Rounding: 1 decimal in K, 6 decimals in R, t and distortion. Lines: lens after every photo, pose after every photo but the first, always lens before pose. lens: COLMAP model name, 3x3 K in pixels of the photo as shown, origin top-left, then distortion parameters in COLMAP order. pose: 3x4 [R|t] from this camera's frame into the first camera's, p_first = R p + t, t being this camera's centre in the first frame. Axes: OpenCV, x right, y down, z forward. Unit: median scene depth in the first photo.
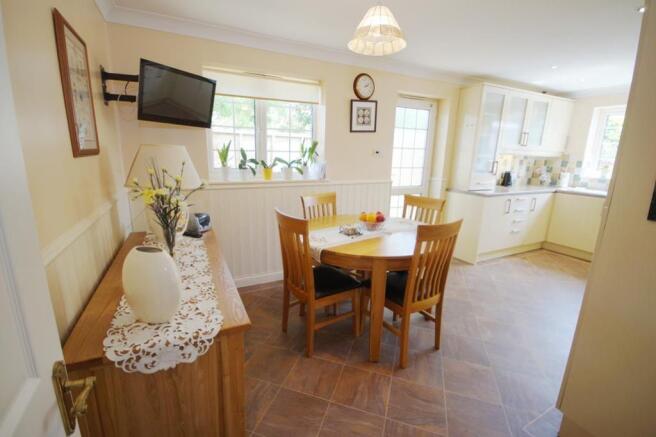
lens RADIAL K [[289.9, 0, 325.8], [0, 289.9, 217.7], [0, 0, 1]] dist [0.001399, -0.006284]
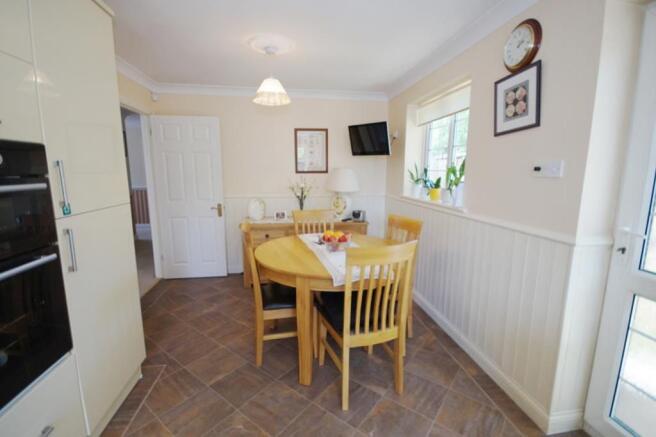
lens RADIAL K [[307.1, 0, 330.7], [0, 307.1, 222.3], [0, 0, 1]] dist [0.001106, 0.000082]
pose [[-0.309889, 0.148513, -0.939102, 0.793858], [-0.229857, 0.946723, 0.225568, -0.187952], [0.922569, 0.285760, -0.259243, 0.888950]]
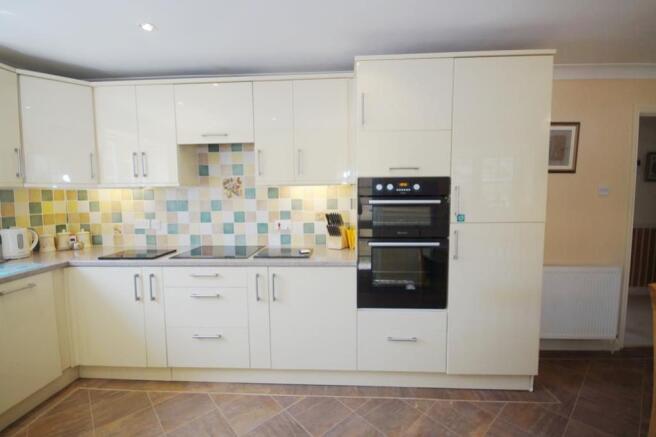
lens RADIAL K [[289.9, 0, 325.8], [0, 289.9, 217.7], [0, 0, 1]] dist [0.001399, -0.006284]
pose [[-0.873652, -0.050734, 0.483899, 0.469334], [0.101983, 0.953361, 0.284080, -0.225953], [-0.475743, 0.297536, -0.827732, 1.067805]]
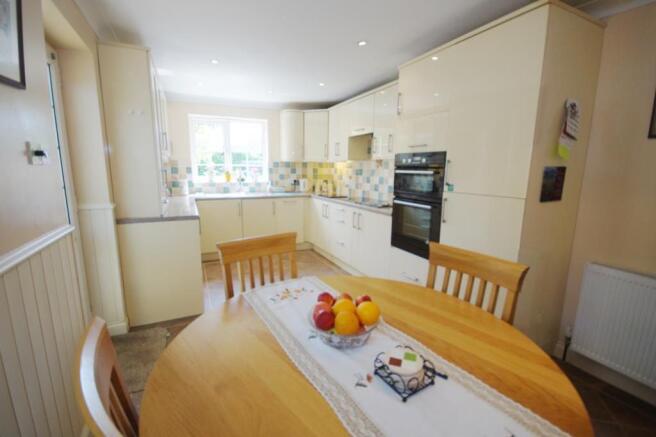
lens RADIAL K [[289.9, 0, 325.8], [0, 289.9, 217.7], [0, 0, 1]] dist [0.001399, -0.006284]
pose [[0.014873, -0.190290, 0.981615, -0.162273], [0.216658, 0.959014, 0.182626, -0.148750], [-0.976134, 0.209958, 0.055491, 0.710585]]
